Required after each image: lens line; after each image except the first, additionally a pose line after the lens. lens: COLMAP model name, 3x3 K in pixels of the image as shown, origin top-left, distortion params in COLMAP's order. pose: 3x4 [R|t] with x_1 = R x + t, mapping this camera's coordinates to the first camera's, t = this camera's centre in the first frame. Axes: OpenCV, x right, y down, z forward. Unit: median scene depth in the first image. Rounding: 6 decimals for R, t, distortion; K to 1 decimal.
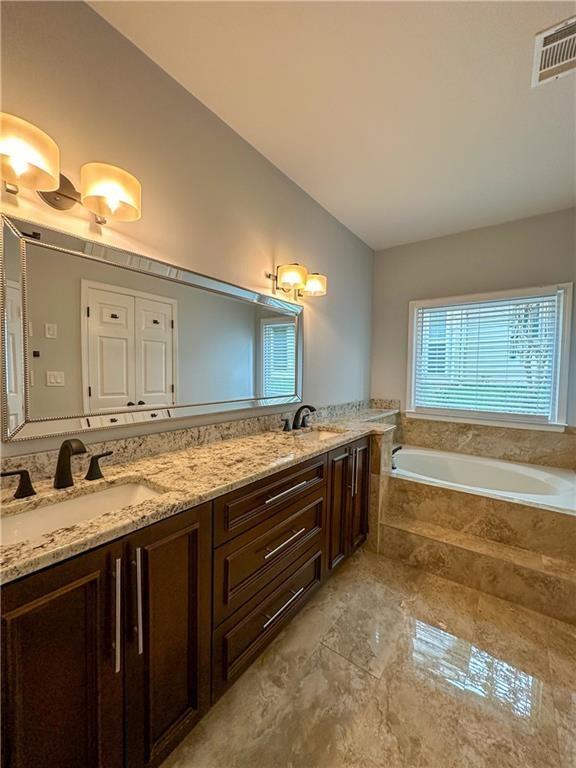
lens RADIAL K [[308.8, 0, 284.3], [0, 308.8, 387.3], [0, 0, 1]] dist [-0.001303, 0.000038]
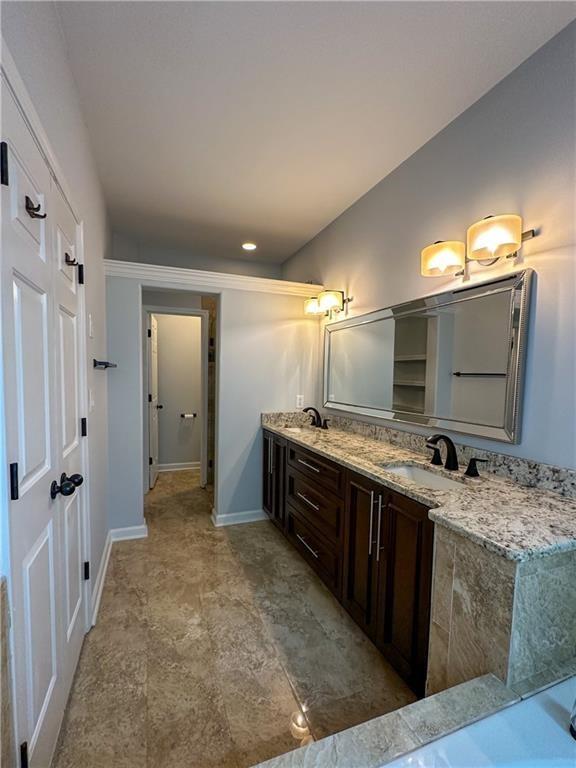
lens RADIAL K [[342.7, 0, 284.5], [0, 342.7, 388.3], [0, 0, 1]] dist [0.001003, 0.000045]
pose [[-0.520271, 0.011547, -0.853923, 1.350896], [-0.068418, 0.996131, 0.055155, -0.099573], [0.851256, 0.087119, -0.517468, 1.595686]]
